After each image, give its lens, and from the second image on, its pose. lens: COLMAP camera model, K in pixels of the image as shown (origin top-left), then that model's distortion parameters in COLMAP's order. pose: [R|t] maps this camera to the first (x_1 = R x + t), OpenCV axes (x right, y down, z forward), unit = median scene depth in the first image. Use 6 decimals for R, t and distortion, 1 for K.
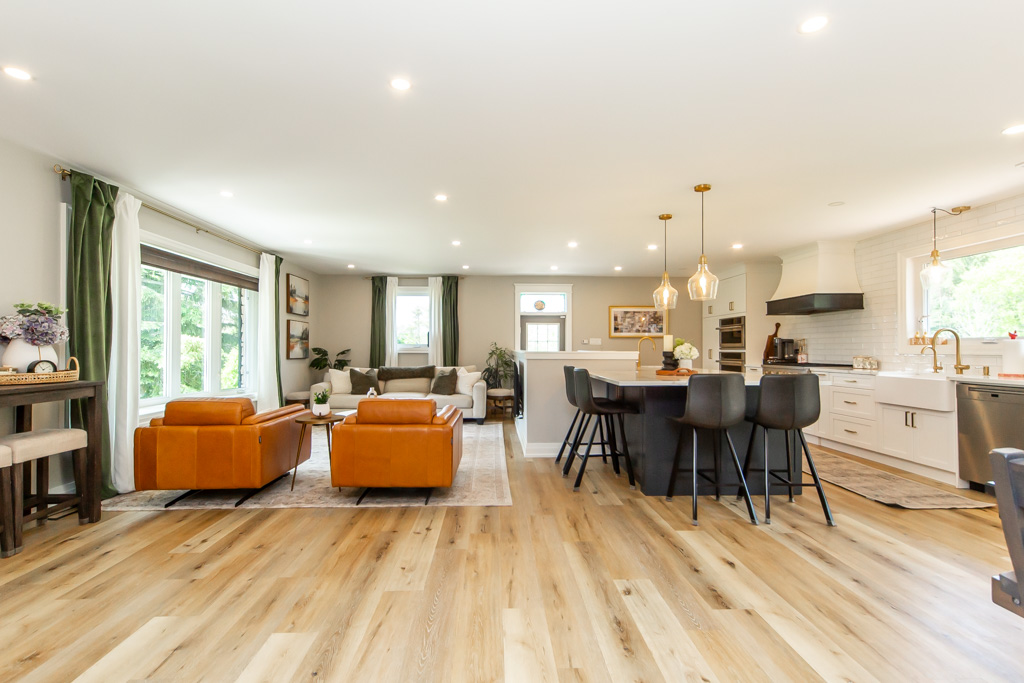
lens RADIAL K [[468.0, 0, 510.6], [0, 468.0, 344.9], [0, 0, 1]] dist [0.000340, -0.000075]
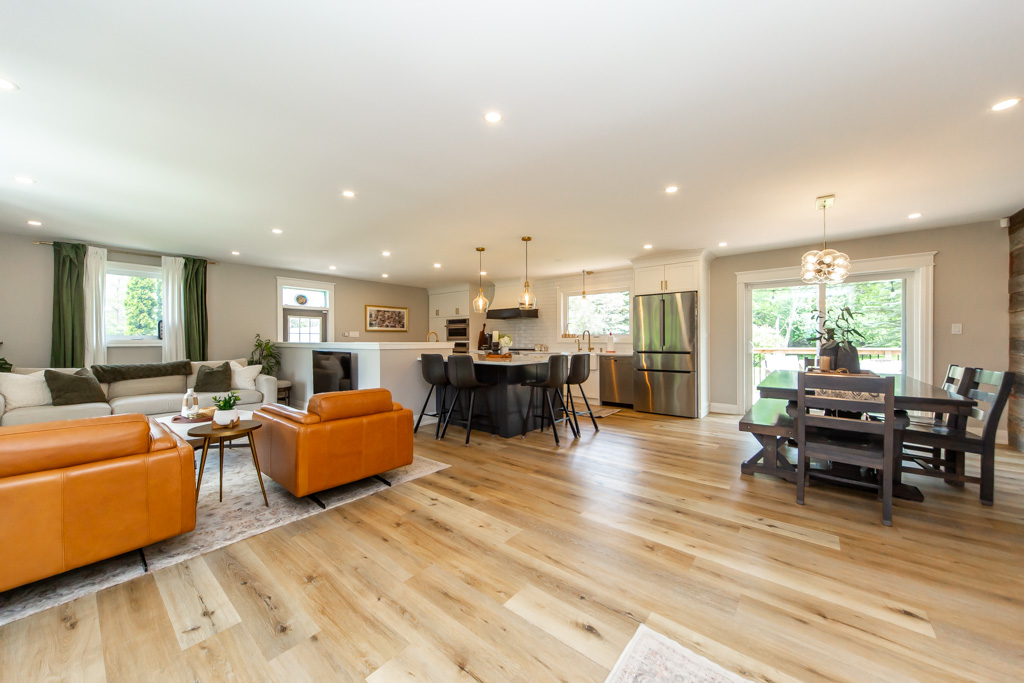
lens RADIAL K [[363.9, 0, 510.5], [0, 363.9, 342.5], [0, 0, 1]] dist [0.001217, 0.000098]
pose [[0.663992, -0.007696, 0.747700, -0.296741], [-0.003307, 0.999907, 0.013230, 0.000132], [-0.747733, -0.011257, 0.663905, 0.116424]]
